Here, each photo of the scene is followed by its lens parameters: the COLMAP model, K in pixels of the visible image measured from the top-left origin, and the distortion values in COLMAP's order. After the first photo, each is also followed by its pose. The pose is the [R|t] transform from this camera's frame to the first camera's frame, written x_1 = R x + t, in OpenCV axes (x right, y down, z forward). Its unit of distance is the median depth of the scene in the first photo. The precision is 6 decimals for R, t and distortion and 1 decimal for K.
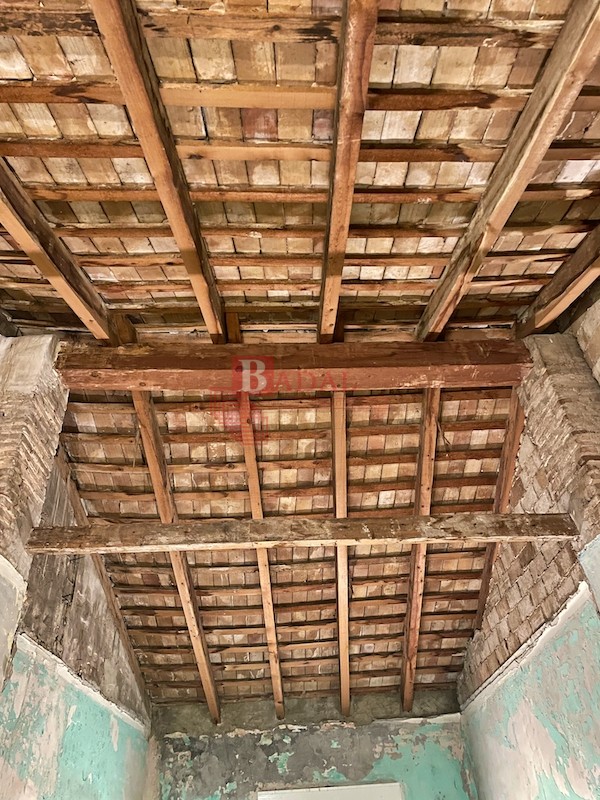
lens RADIAL K [[601.4, 0, 301.5], [0, 601.4, 396.1], [0, 0, 1]] dist [0.050260, -0.047932]
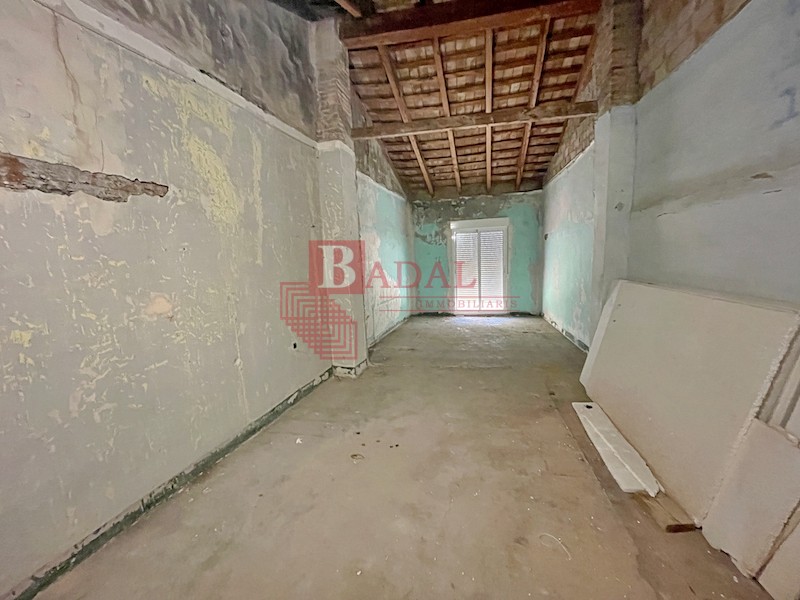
lens RADIAL K [[321.5, 0, 398.8], [0, 321.5, 299.9], [0, 0, 1]] dist [-0.003352, -0.000758]
pose [[0.972193, 0.046867, -0.229442, 0.051847], [0.134722, 0.689468, 0.711677, -0.138040], [0.191548, -0.722799, 0.663982, -0.220750]]
